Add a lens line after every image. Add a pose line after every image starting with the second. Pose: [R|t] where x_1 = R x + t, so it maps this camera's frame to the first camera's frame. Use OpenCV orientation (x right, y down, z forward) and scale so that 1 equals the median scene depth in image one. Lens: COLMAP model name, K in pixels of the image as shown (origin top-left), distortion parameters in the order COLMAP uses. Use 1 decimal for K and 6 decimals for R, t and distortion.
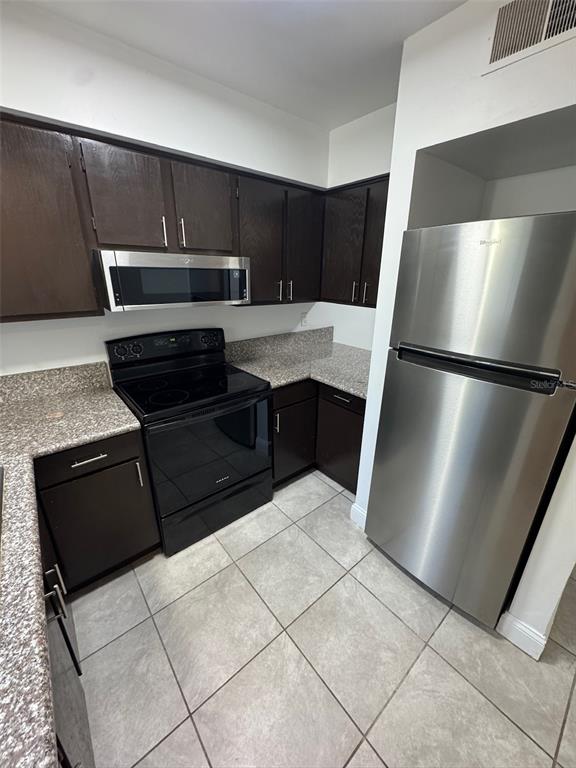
lens RADIAL K [[306.2, 0, 287.6], [0, 306.2, 384.0], [0, 0, 1]] dist [-0.002023, -0.000274]
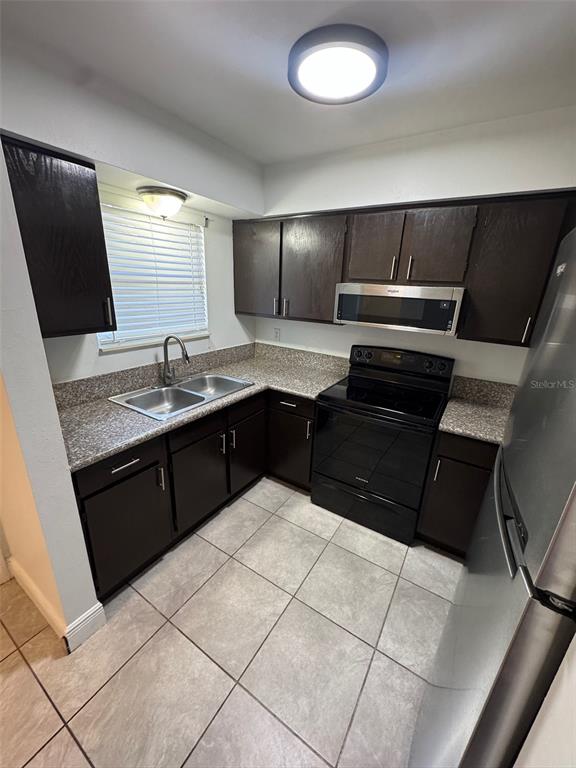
lens RADIAL K [[306.2, 0, 291.1], [0, 306.2, 384.1], [0, 0, 1]] dist [-0.002023, -0.000274]
pose [[0.302409, 0.296034, -0.906042, 0.691261], [-0.365338, 0.913954, 0.176680, -0.124604], [0.880384, 0.277582, 0.384541, 0.267538]]
